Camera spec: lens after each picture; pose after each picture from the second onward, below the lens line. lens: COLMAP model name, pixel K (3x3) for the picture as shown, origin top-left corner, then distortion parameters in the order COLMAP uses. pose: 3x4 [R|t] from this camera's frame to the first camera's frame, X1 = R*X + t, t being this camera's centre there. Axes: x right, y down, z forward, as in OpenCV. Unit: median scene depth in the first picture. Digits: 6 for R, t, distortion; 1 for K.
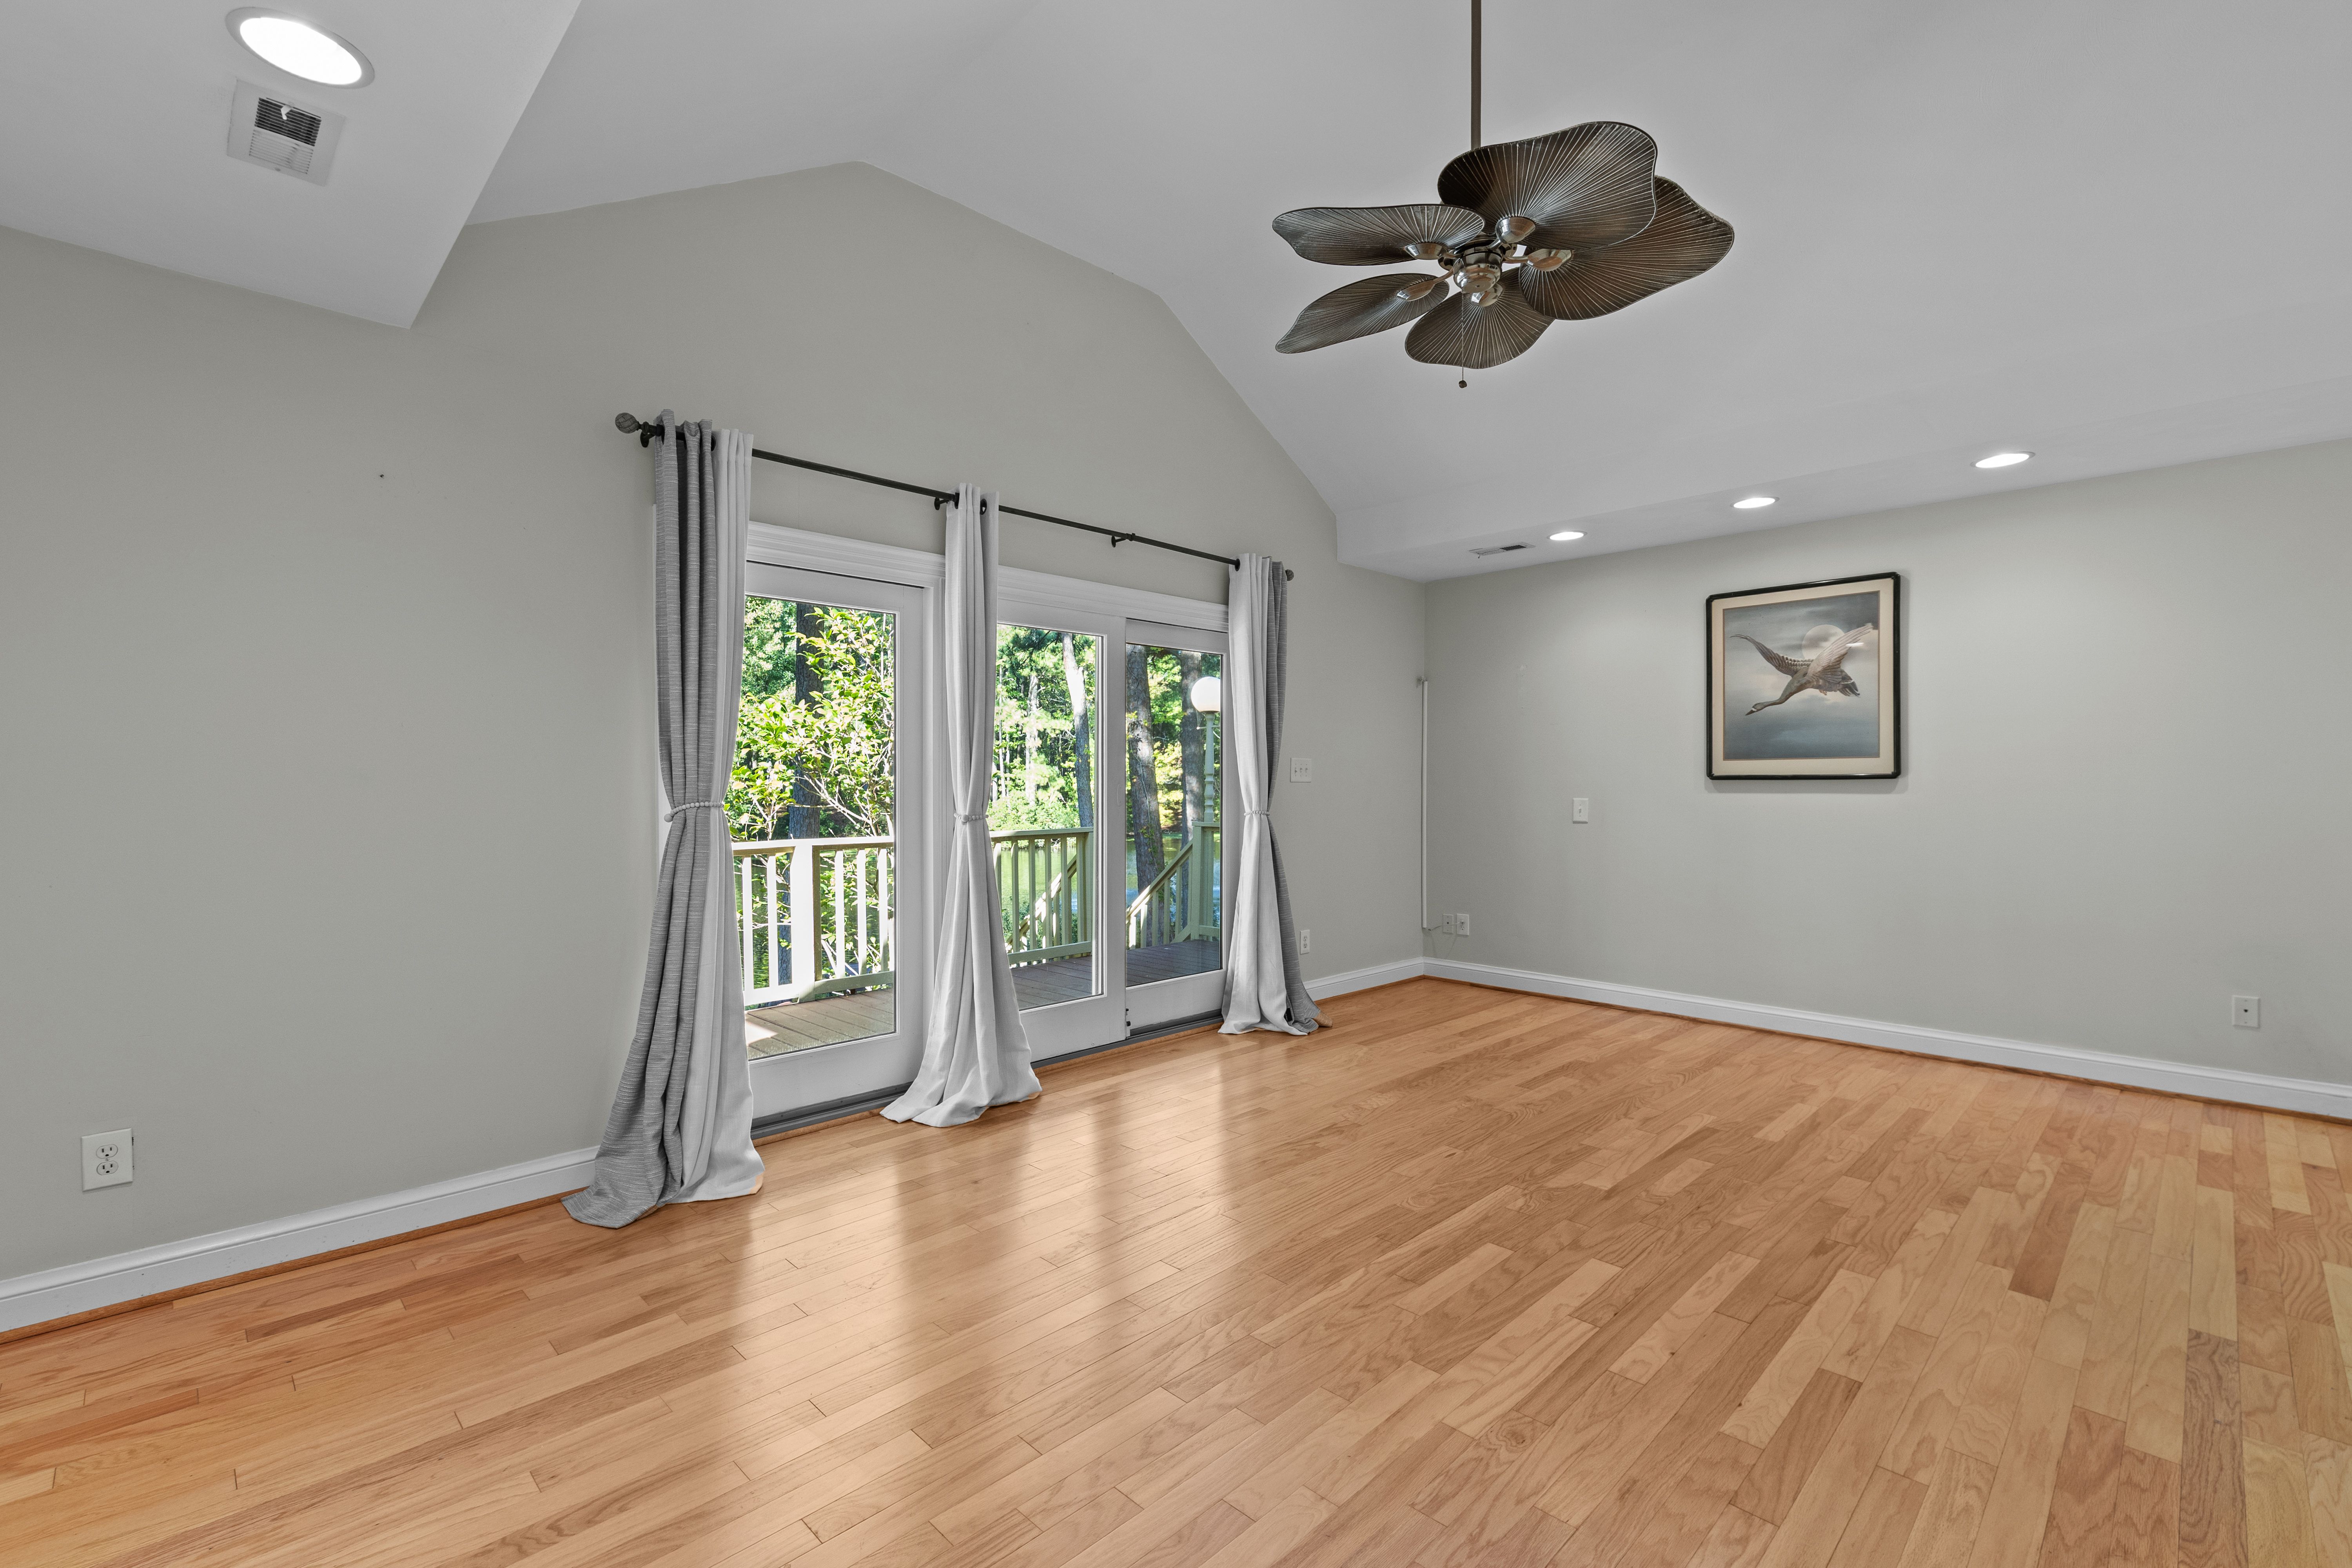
lens RADIAL K [[1024.6, 0, 1173.5], [0, 1024.6, 785.2], [0, 0, 1]] dist [0.002787, 0.000872]
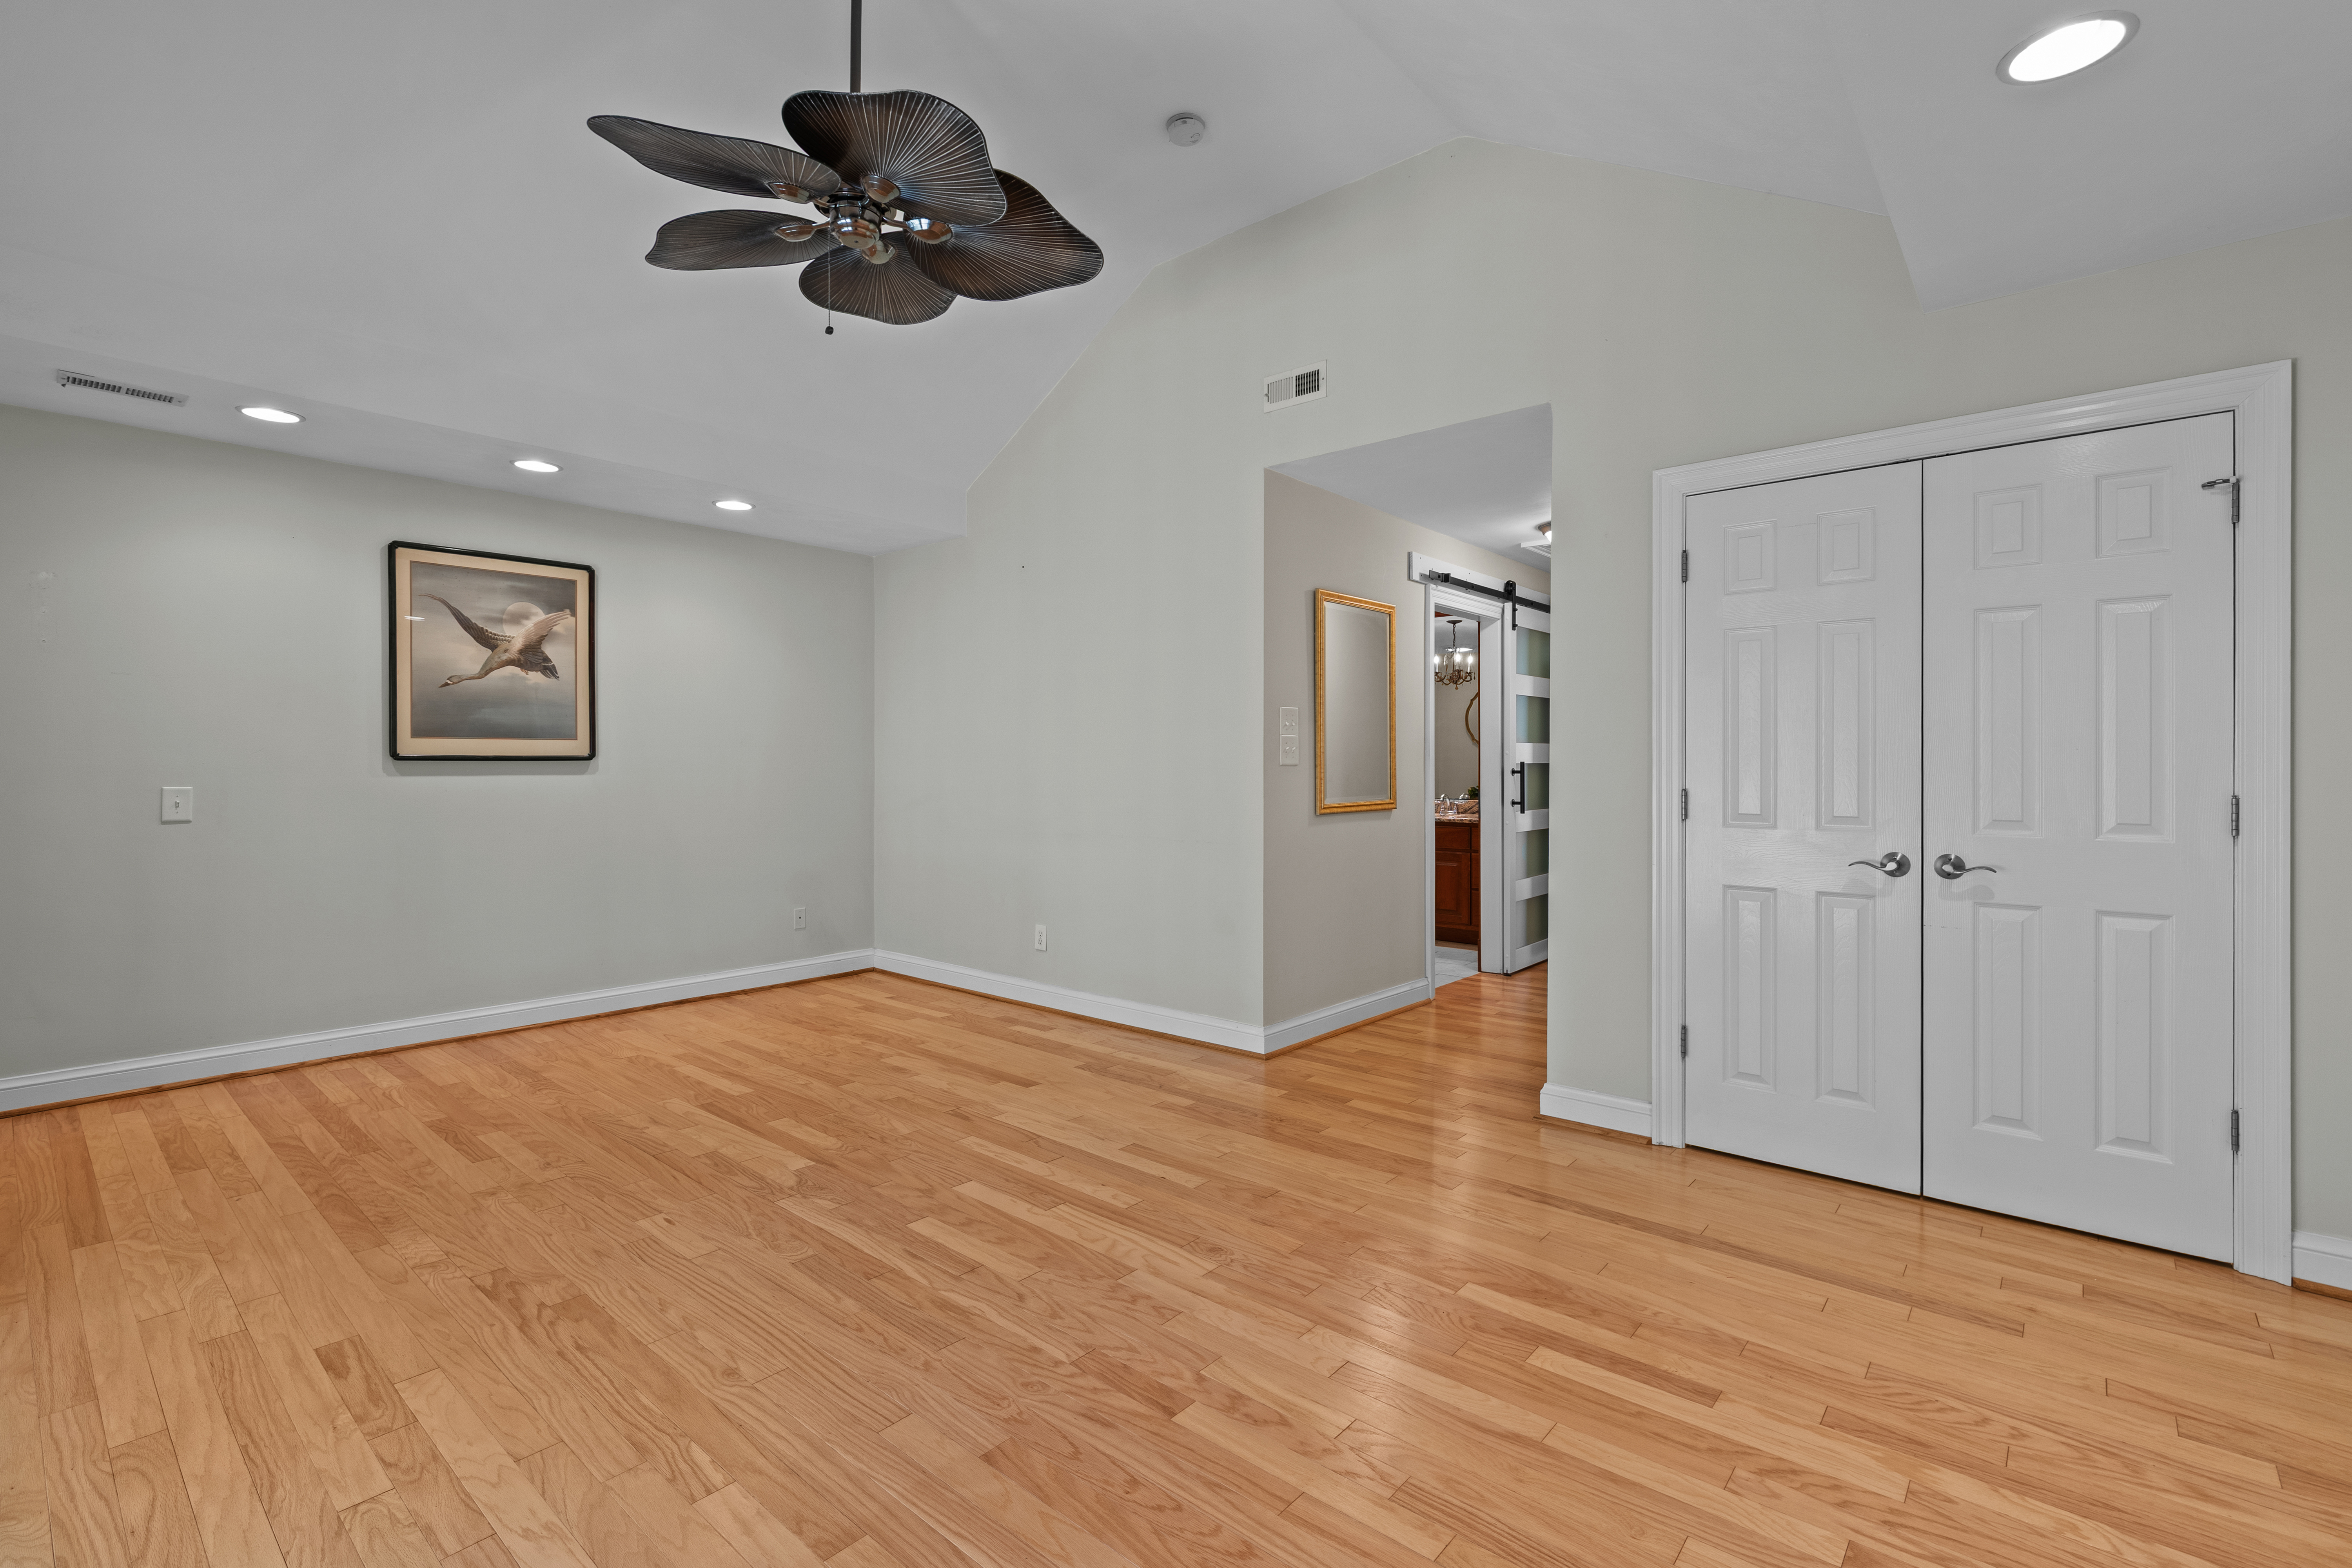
lens RADIAL K [[1053.4, 0, 1173.5], [0, 1053.4, 771.2], [0, 0, 1]] dist [0.005843, -0.001208]
pose [[-0.074463, -0.006877, 0.997200, -0.566503], [0.001152, 0.999975, 0.006983, -0.002746], [-0.997223, 0.001669, -0.074453, 0.629508]]
